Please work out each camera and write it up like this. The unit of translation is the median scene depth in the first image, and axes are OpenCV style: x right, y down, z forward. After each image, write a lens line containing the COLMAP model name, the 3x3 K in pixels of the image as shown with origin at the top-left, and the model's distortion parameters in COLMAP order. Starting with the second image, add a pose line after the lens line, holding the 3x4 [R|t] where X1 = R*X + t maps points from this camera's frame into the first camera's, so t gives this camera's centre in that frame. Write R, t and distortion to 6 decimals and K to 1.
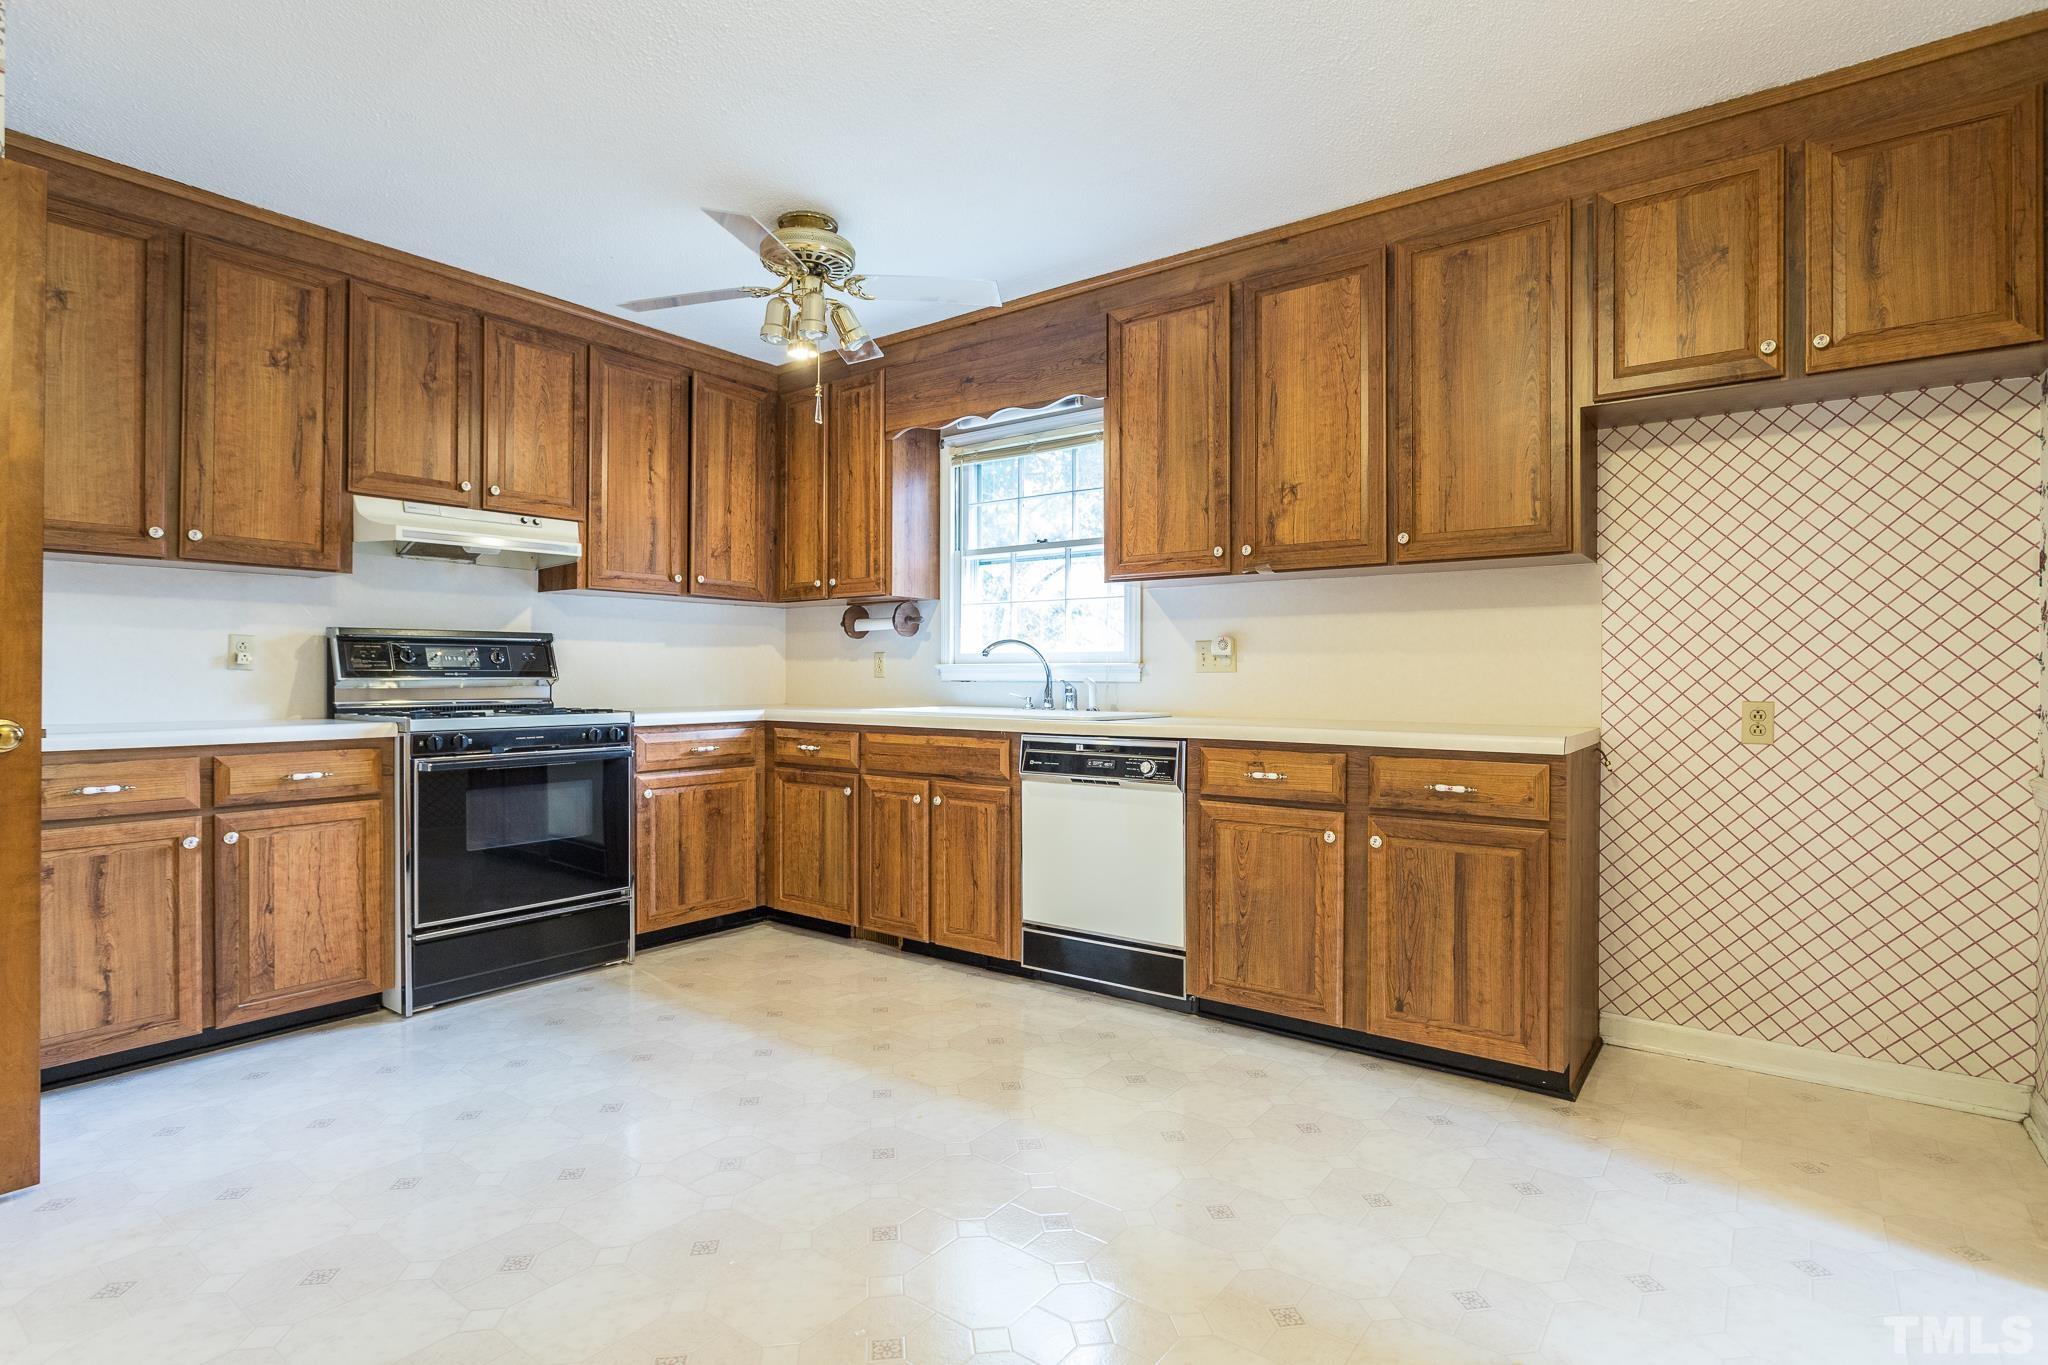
lens RADIAL K [[1020.0, 0, 1026.1], [0, 1020.0, 674.7], [0, 0, 1]] dist [-0.012531, 0.000212]
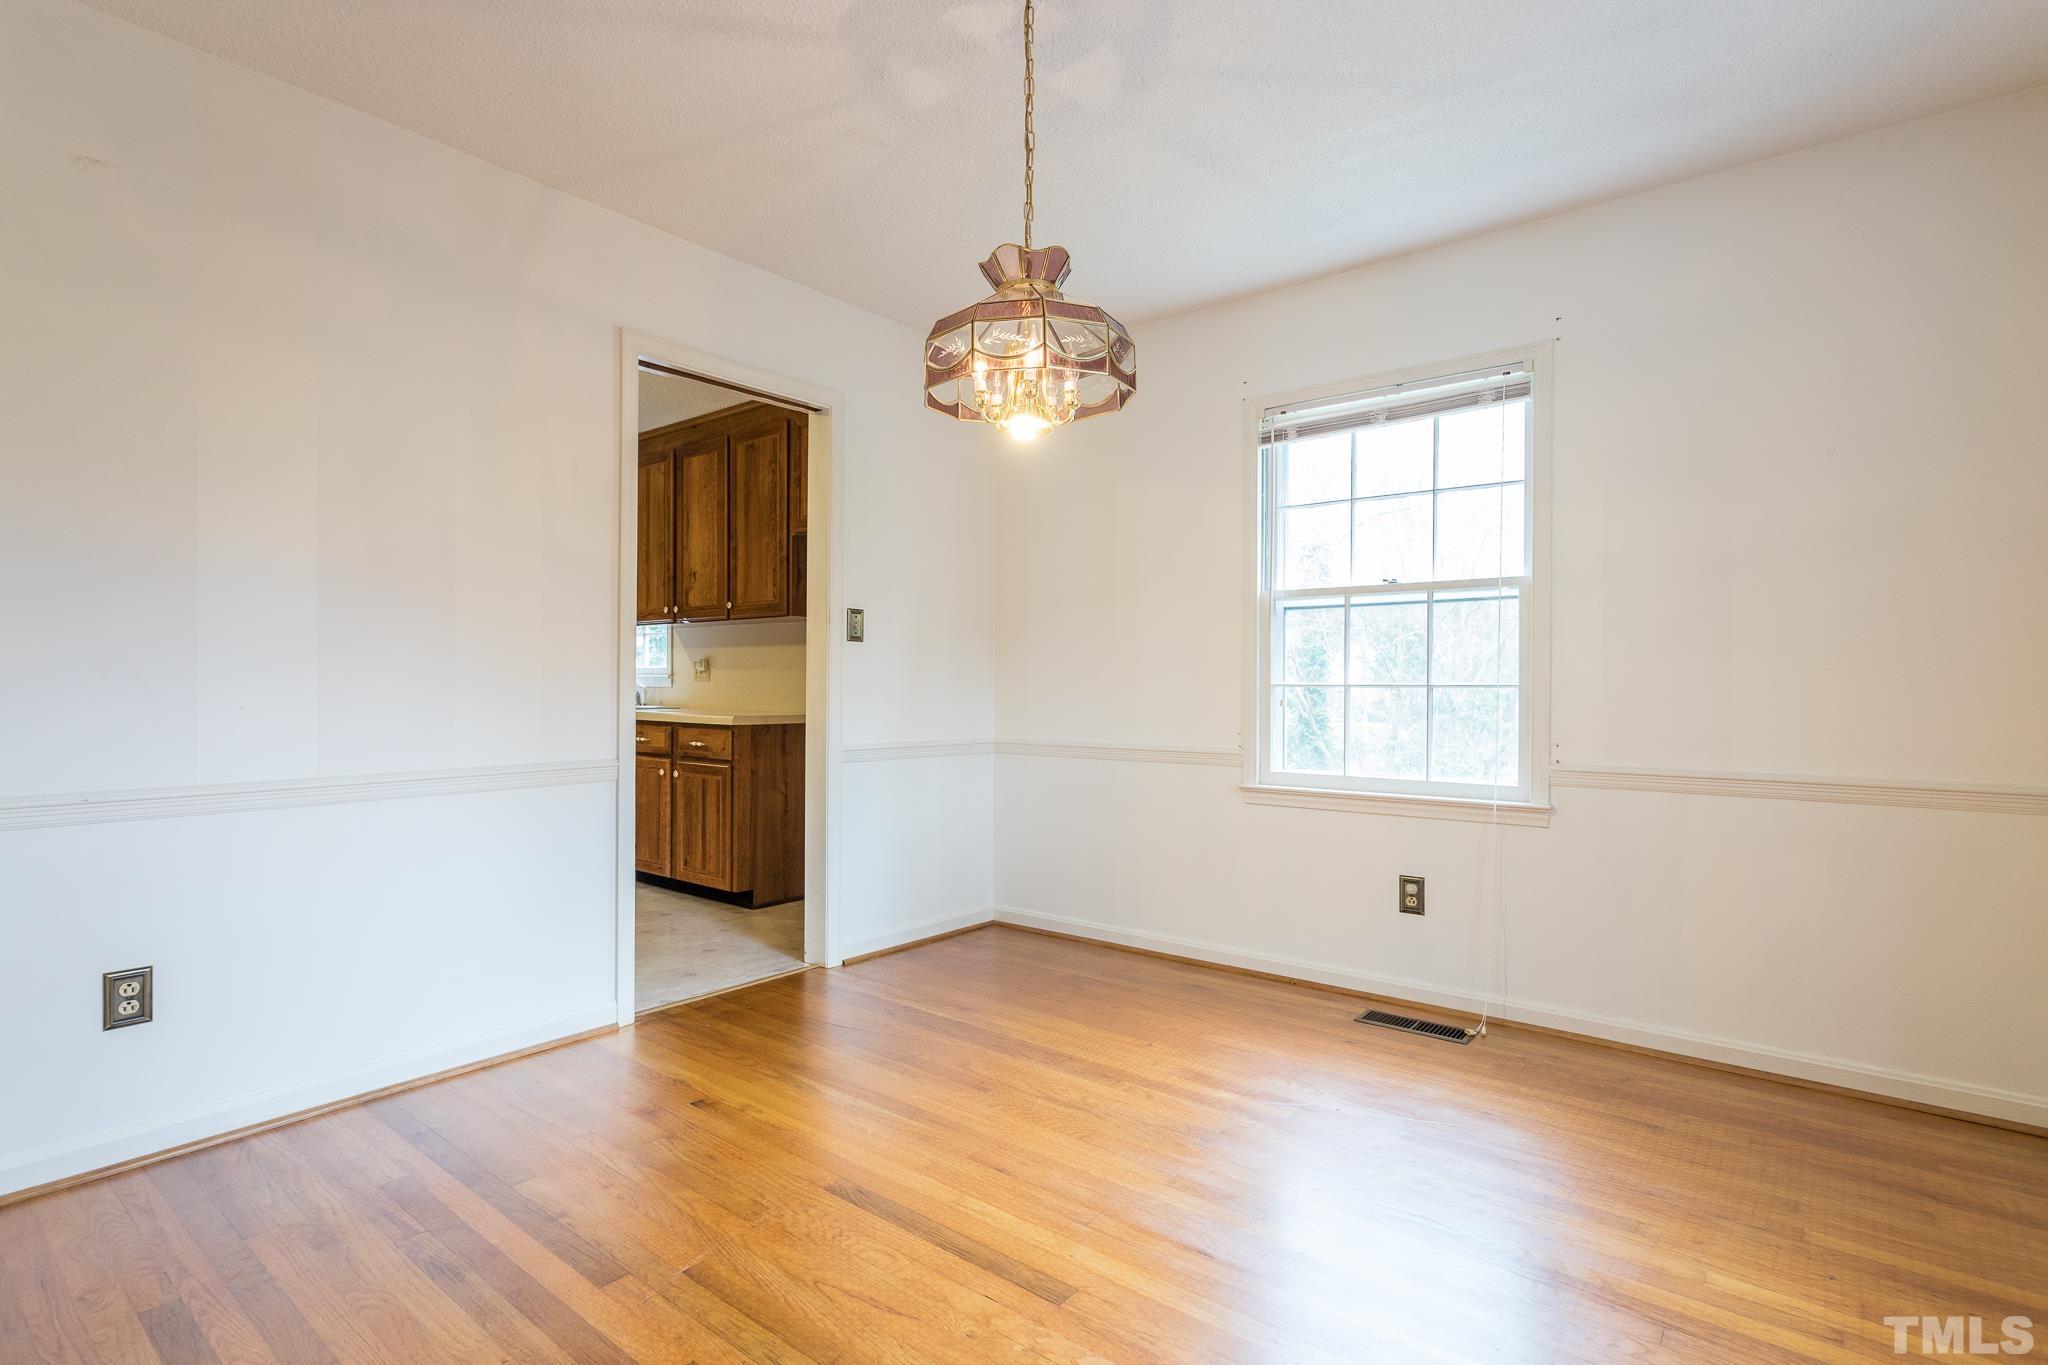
lens RADIAL K [[990.5, 0, 1042.6], [0, 990.5, 688.9], [0, 0, 1]] dist [-0.001760, -0.000136]
pose [[0.999821, 0.001749, -0.018818, 0.880664], [-0.001601, 0.999968, 0.007850, -0.003518], [0.018831, -0.007818, 0.999792, -0.653740]]
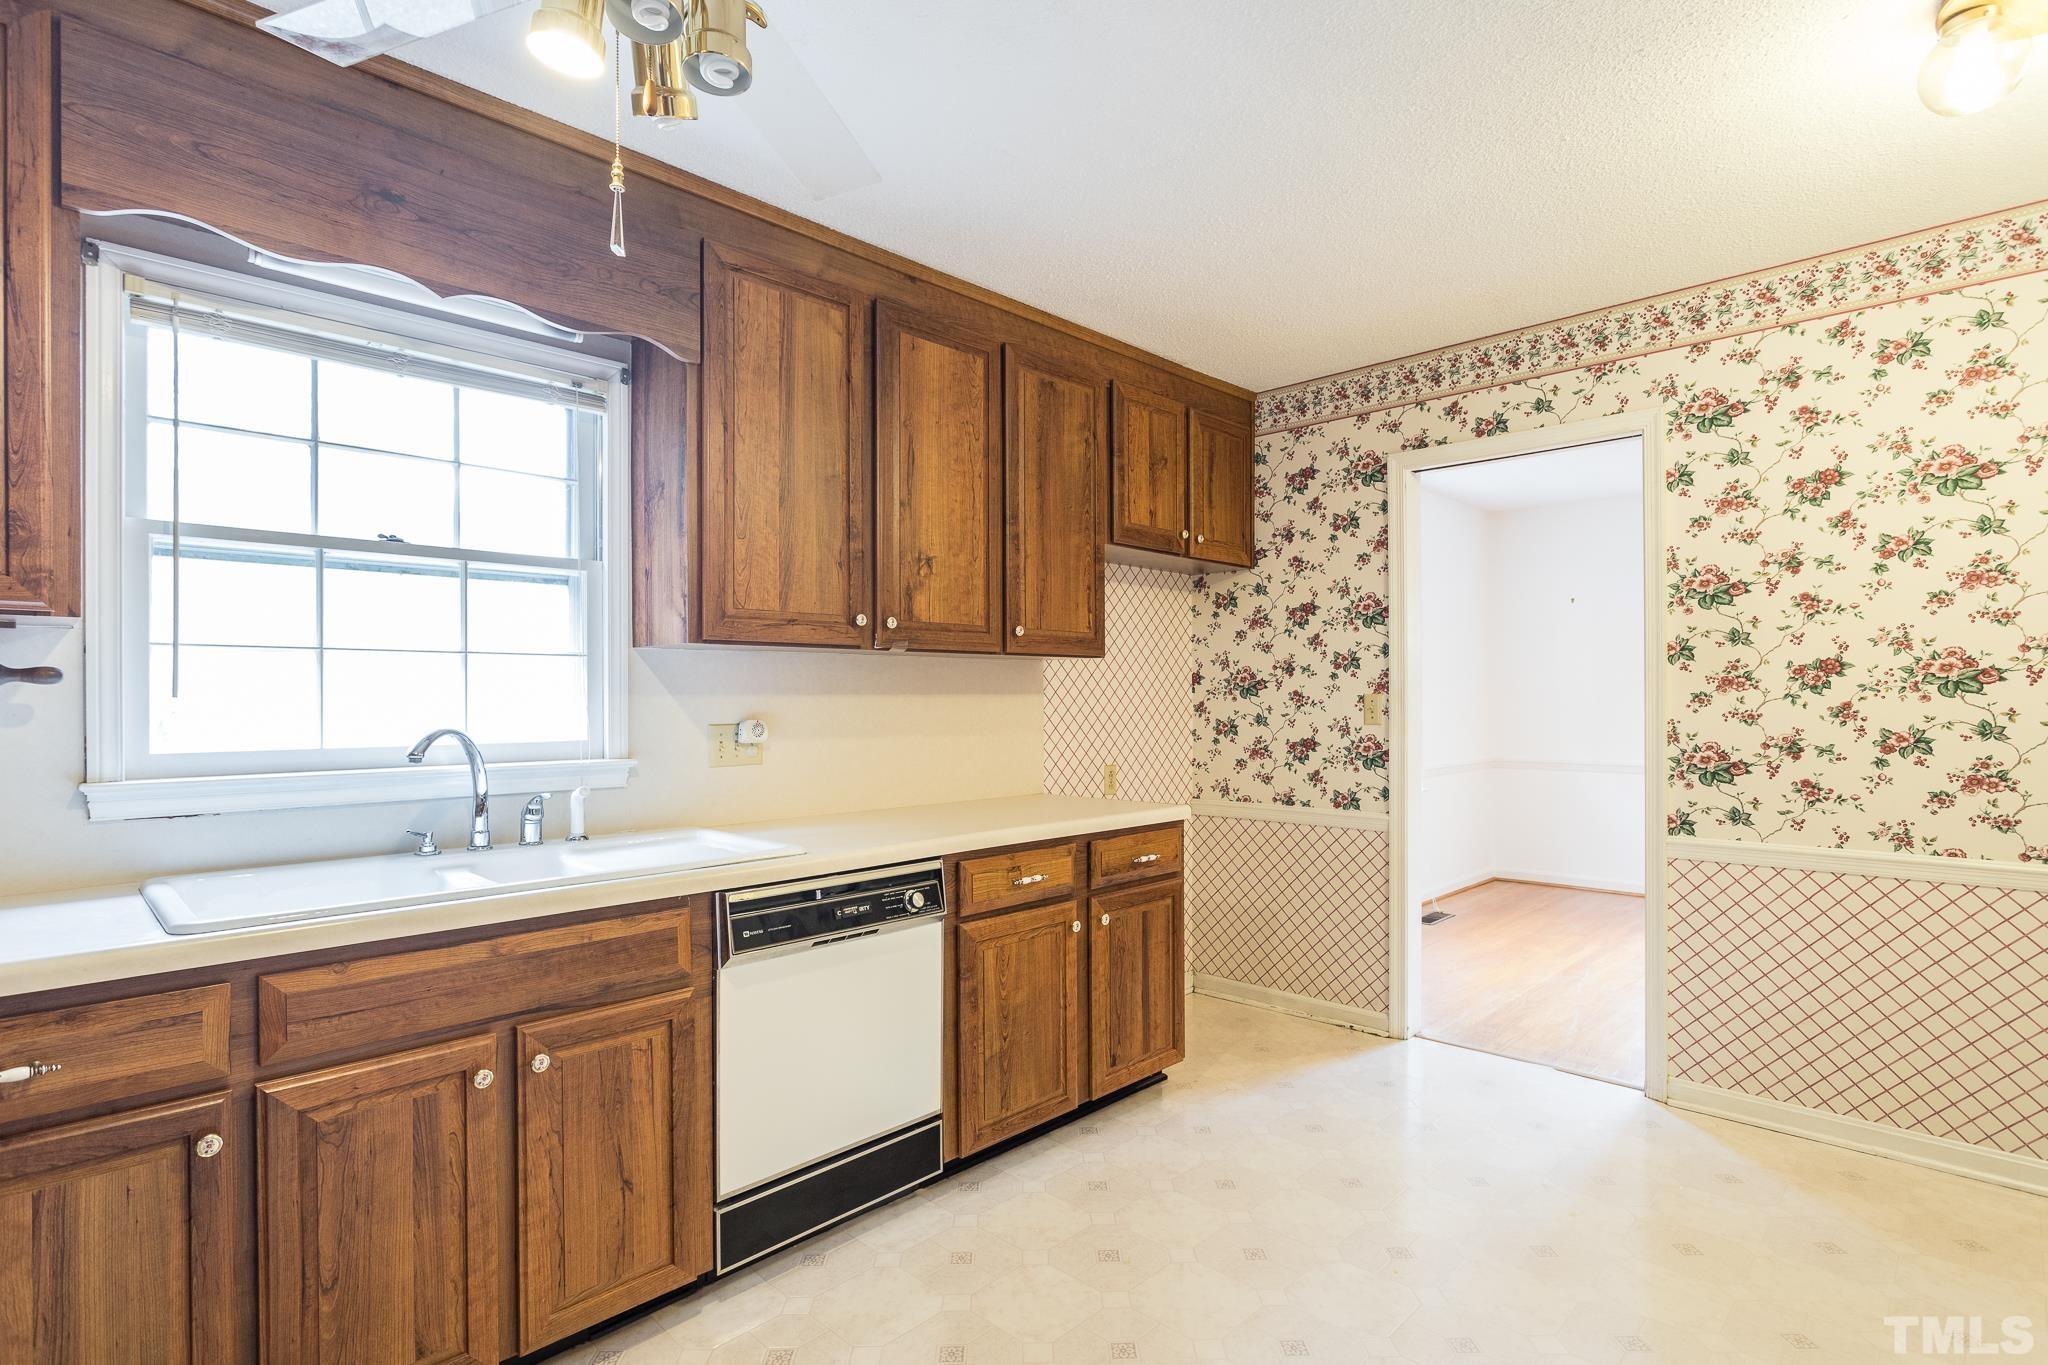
lens RADIAL K [[1006.6, 0, 1025.8], [0, 1006.6, 701.1], [0, 0, 1]] dist [-0.013089, 0.002139]
pose [[0.130283, -0.006748, 0.991454, -0.616686], [0.002740, 0.999975, 0.006446, -0.063762], [-0.991473, 0.001877, 0.130299, 0.800884]]
